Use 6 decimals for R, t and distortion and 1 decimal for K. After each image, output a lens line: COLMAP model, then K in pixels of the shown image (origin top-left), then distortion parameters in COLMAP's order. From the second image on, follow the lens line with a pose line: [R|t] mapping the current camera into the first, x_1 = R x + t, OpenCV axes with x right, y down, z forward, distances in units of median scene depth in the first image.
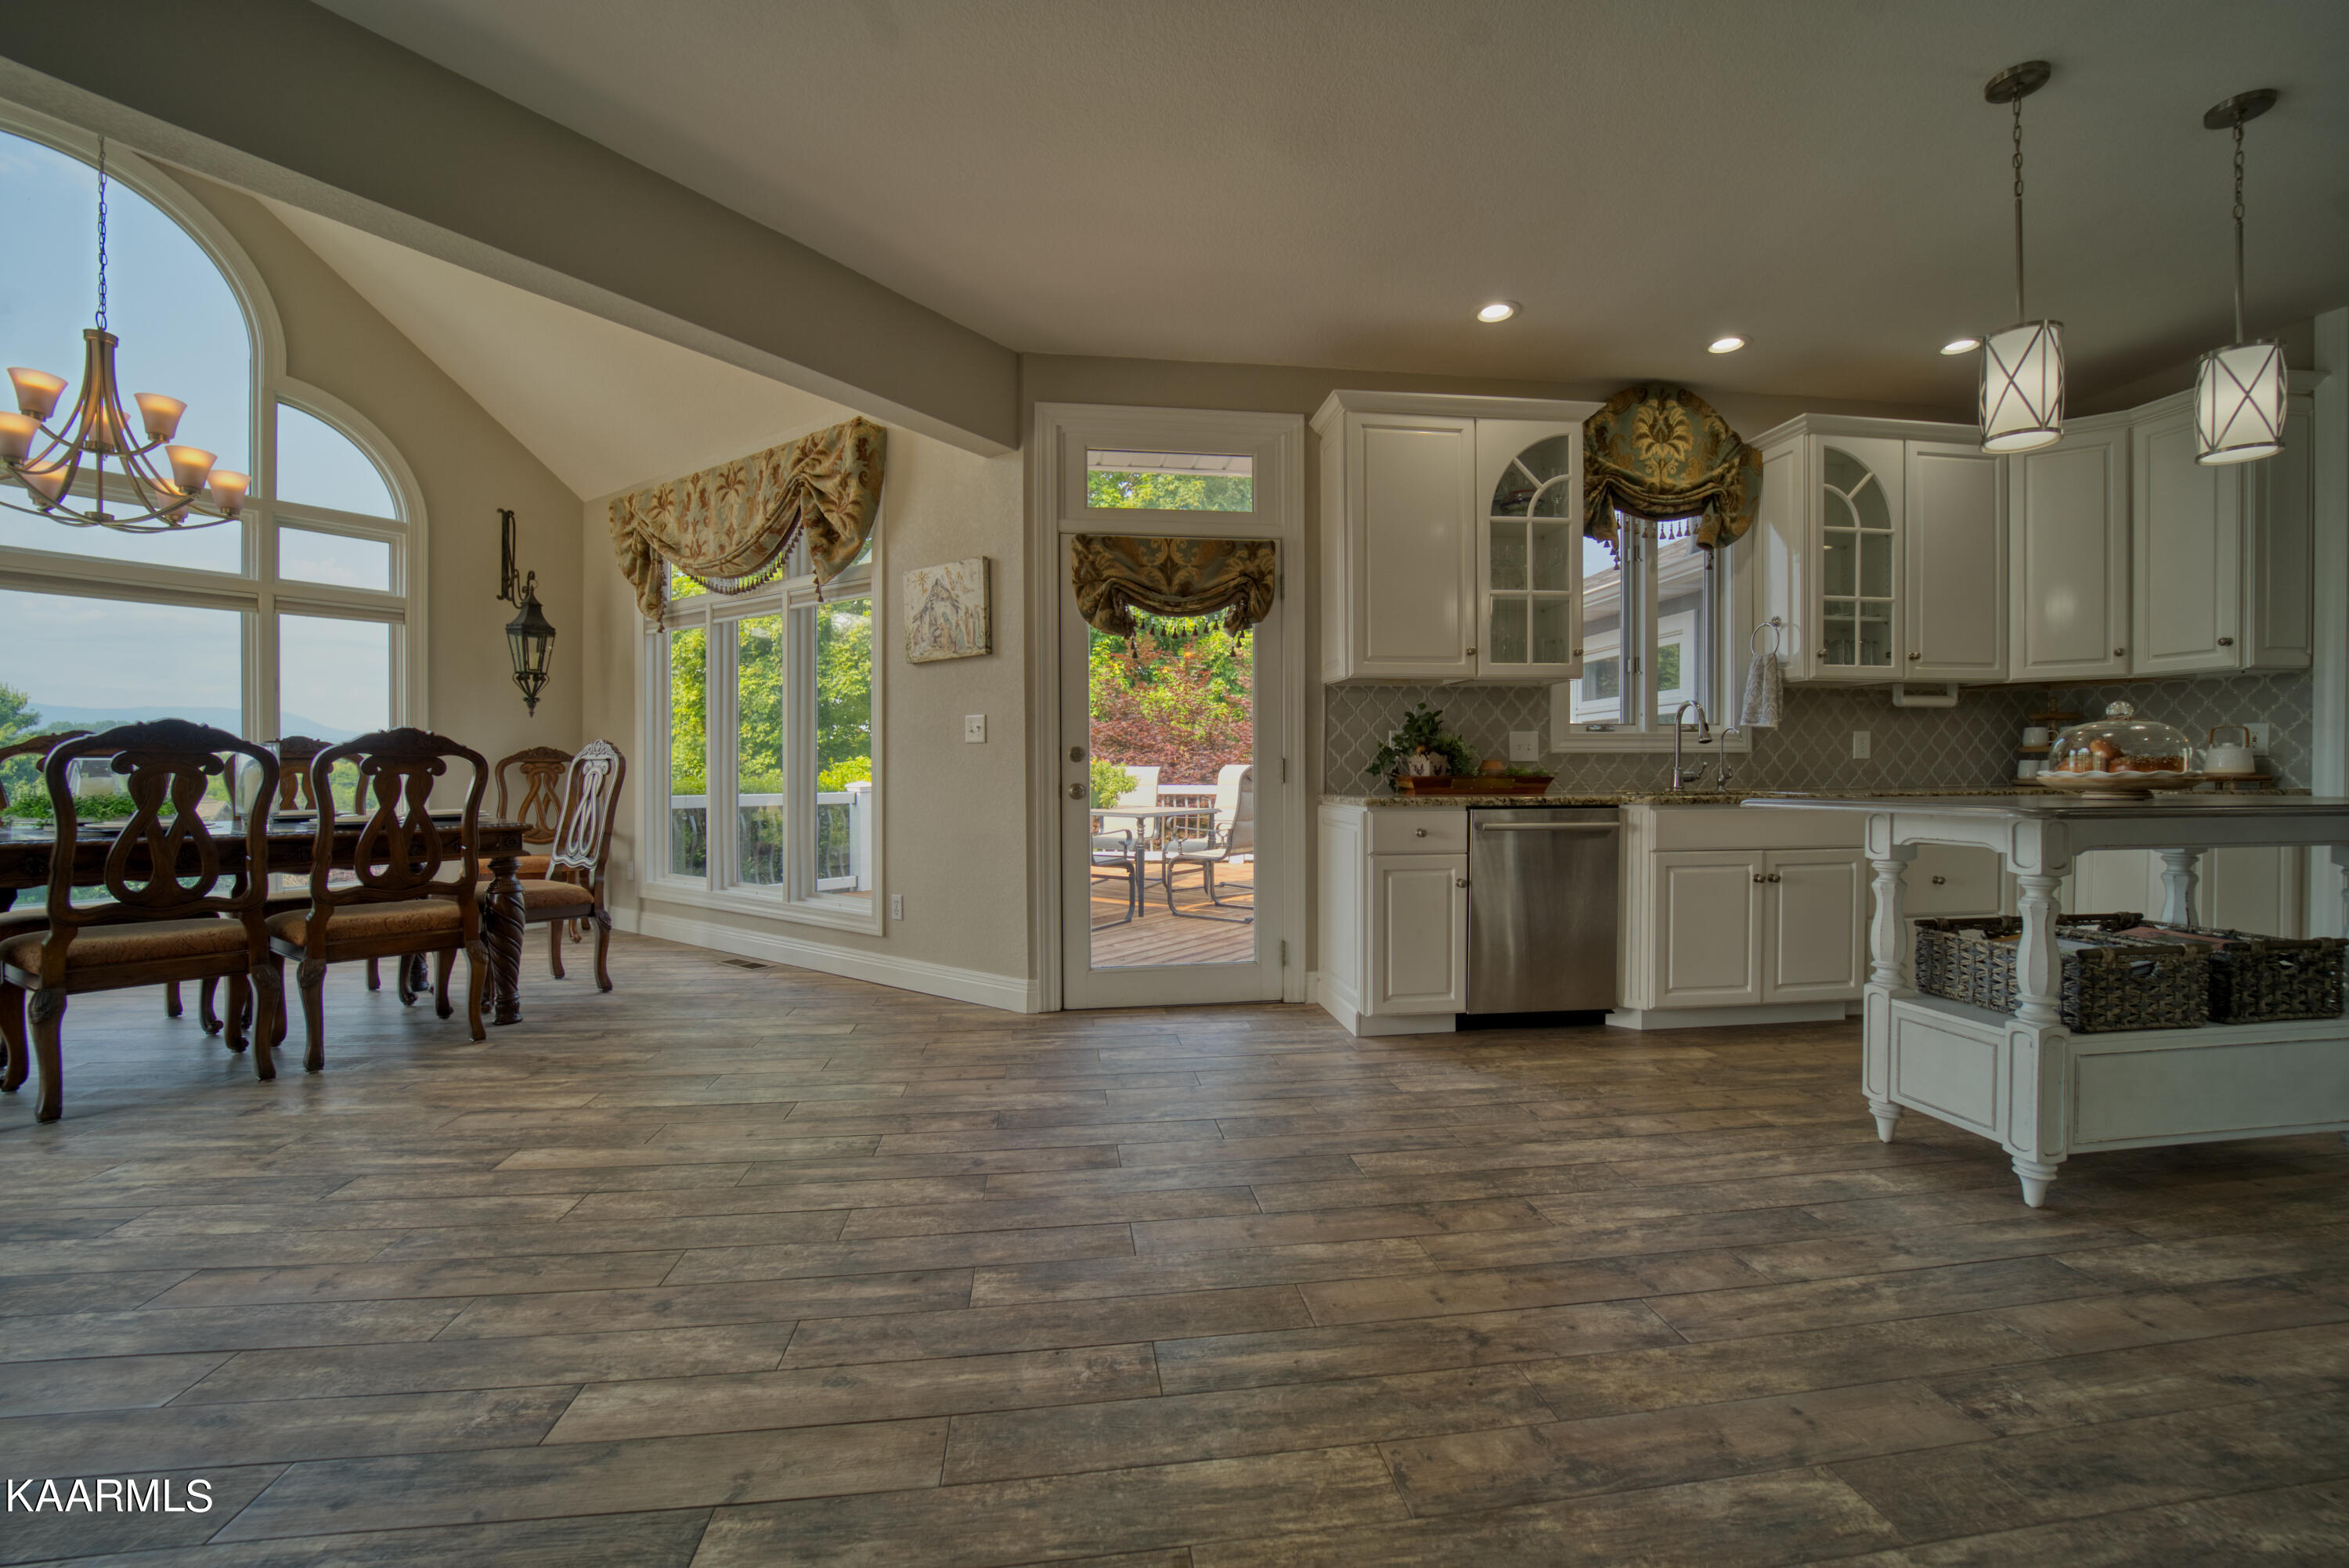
lens RADIAL K [[958.2, 0, 1184.3], [0, 958.2, 787.0], [0, 0, 1]] dist [-0.020495, -0.000366]
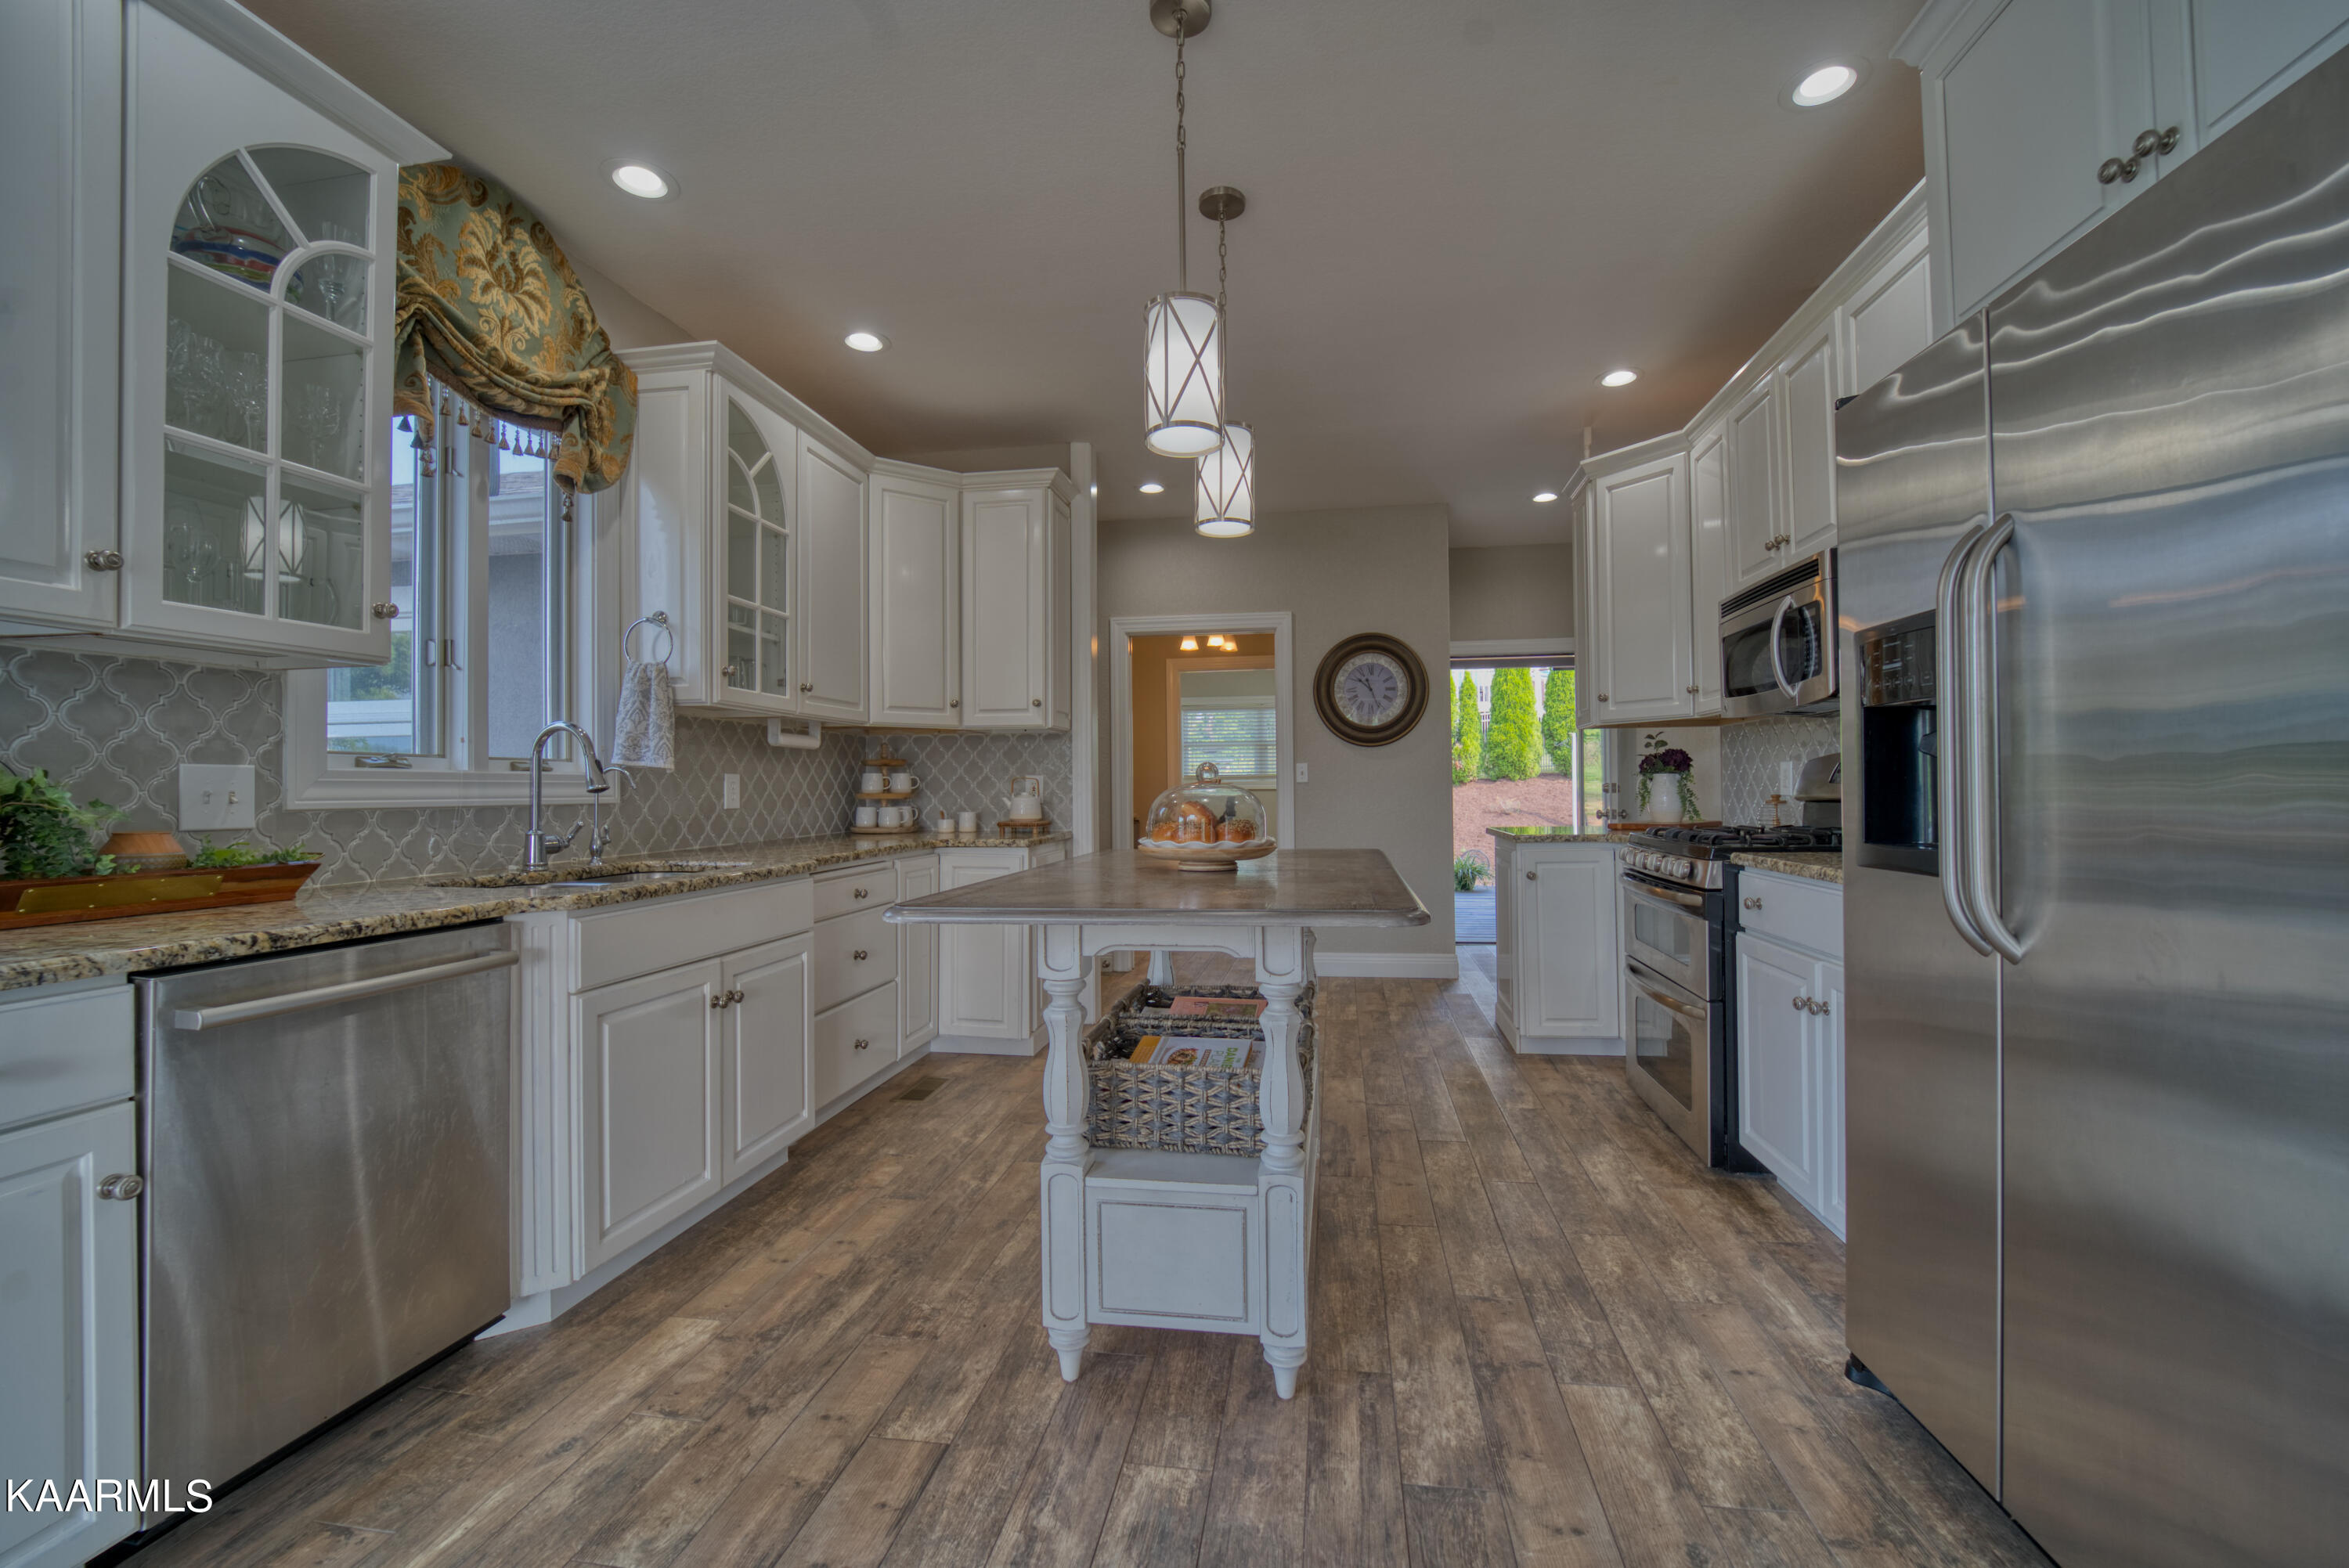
lens RADIAL K [[958.2, 0, 1194.5], [0, 958.2, 784.4], [0, 0, 1]] dist [-0.020495, -0.000366]
pose [[0.278661, 0.007665, 0.960359, 0.055980], [0.022174, 0.999650, -0.014413, -0.032731], [-0.960133, 0.025311, 0.278394, 0.439305]]
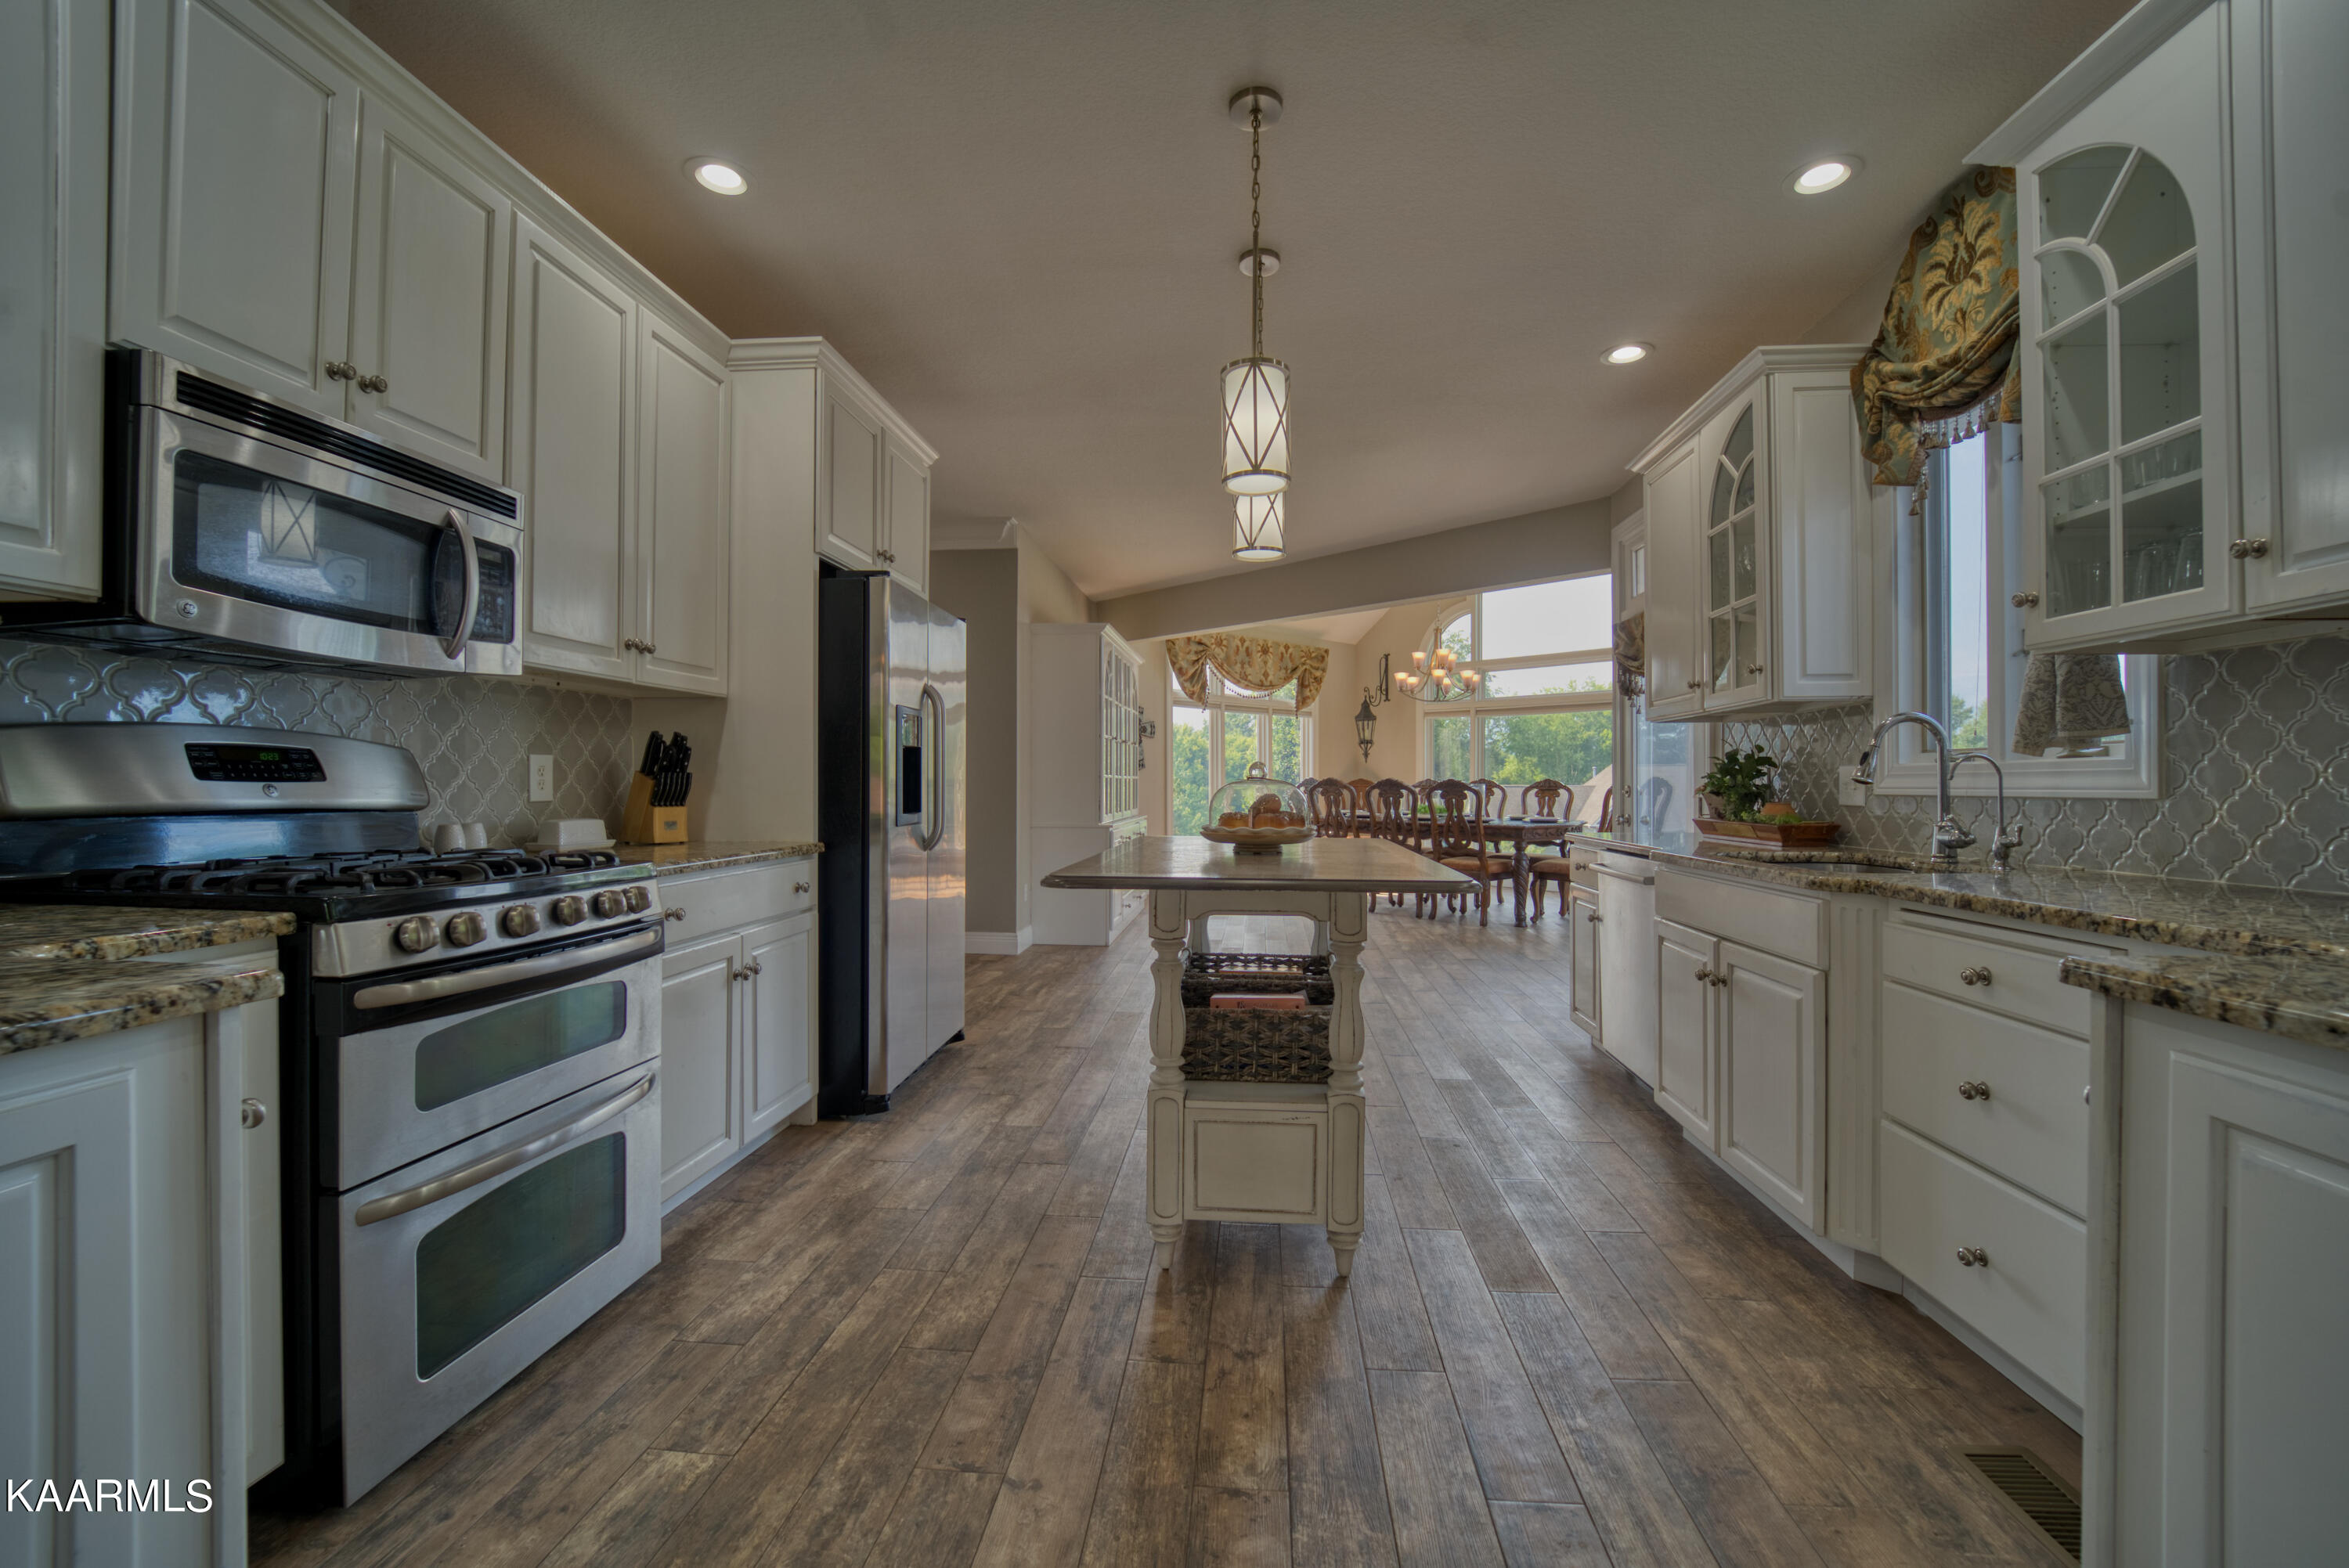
lens RADIAL K [[958.2, 0, 1174.5], [0, 958.2, 773.7], [0, 0, 1]] dist [-0.020495, -0.000366]
pose [[-0.224631, -0.007798, -0.974413, 1.234864], [-0.016242, 0.999859, -0.004258, -0.041510], [0.974308, 0.014870, -0.224726, 0.676798]]
